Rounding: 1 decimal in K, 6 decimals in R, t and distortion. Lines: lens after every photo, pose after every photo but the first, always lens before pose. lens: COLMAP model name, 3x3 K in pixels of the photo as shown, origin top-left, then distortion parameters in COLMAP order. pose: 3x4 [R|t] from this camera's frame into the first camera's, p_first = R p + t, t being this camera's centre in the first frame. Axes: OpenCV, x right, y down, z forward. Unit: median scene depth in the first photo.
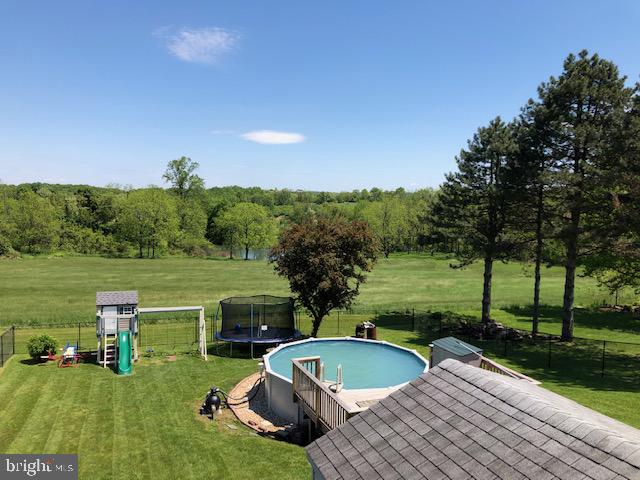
lens RADIAL K [[508.5, 0, 302.7], [0, 508.5, 240.3], [0, 0, 1]] dist [0.101003, -0.192553]
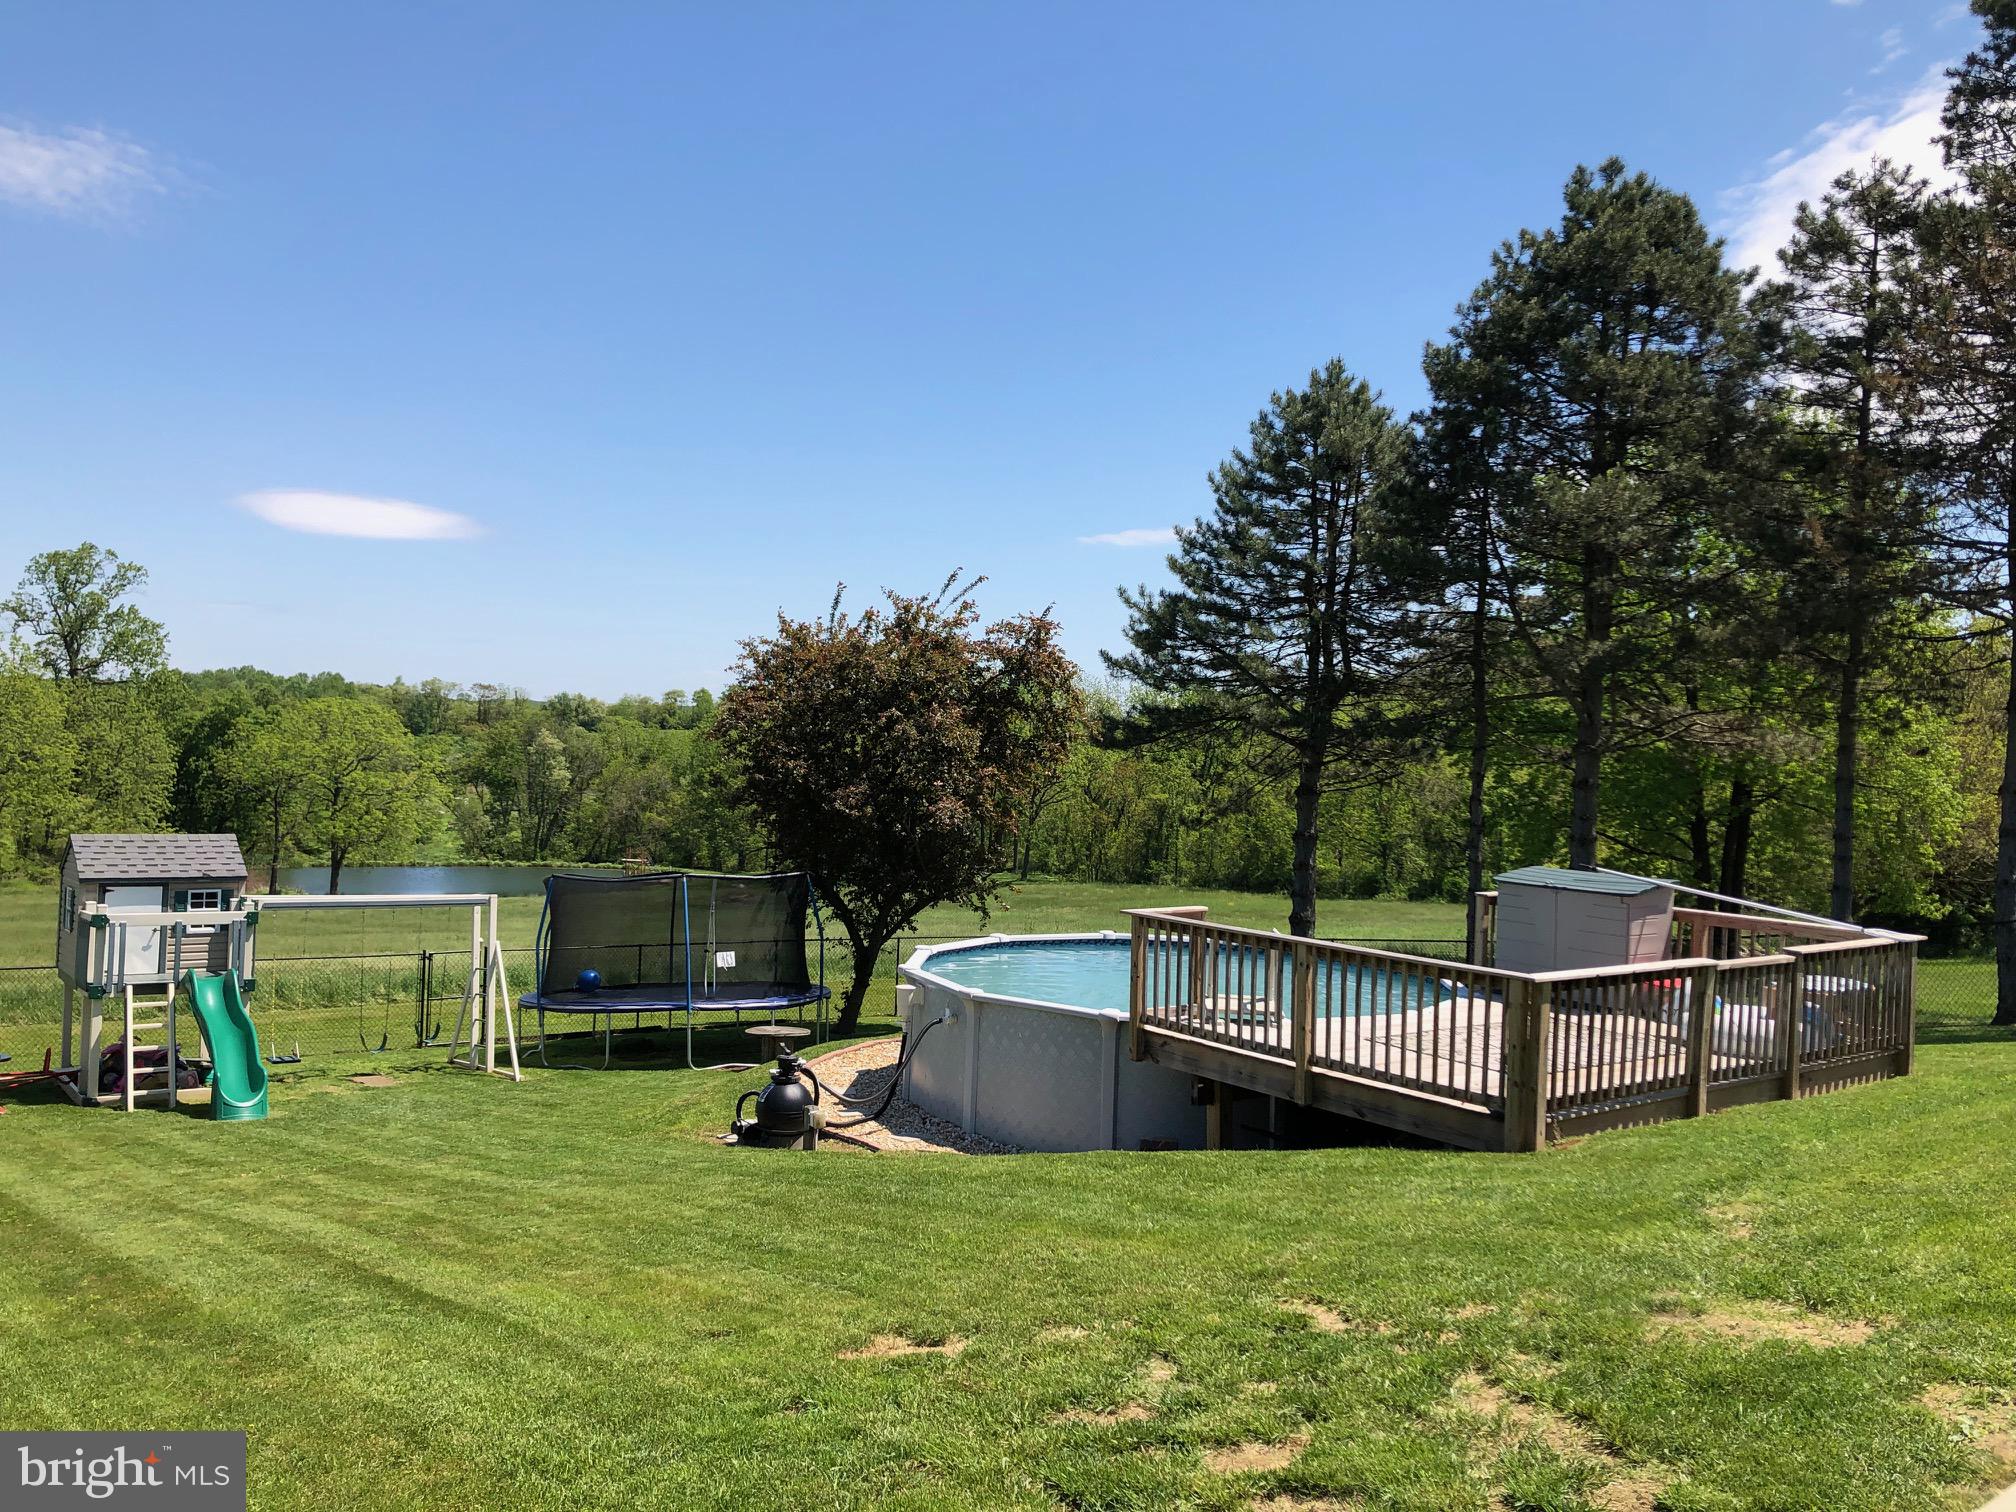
lens RADIAL K [[1601.7, 0, 953.6], [0, 1601.7, 757.1], [0, 0, 1]] dist [0.101003, -0.192553]
pose [[0.959962, 0.015775, 0.279687, -0.187346], [0.001624, 0.998083, -0.061868, 0.103786], [-0.280126, 0.059845, 0.958096, 0.087348]]
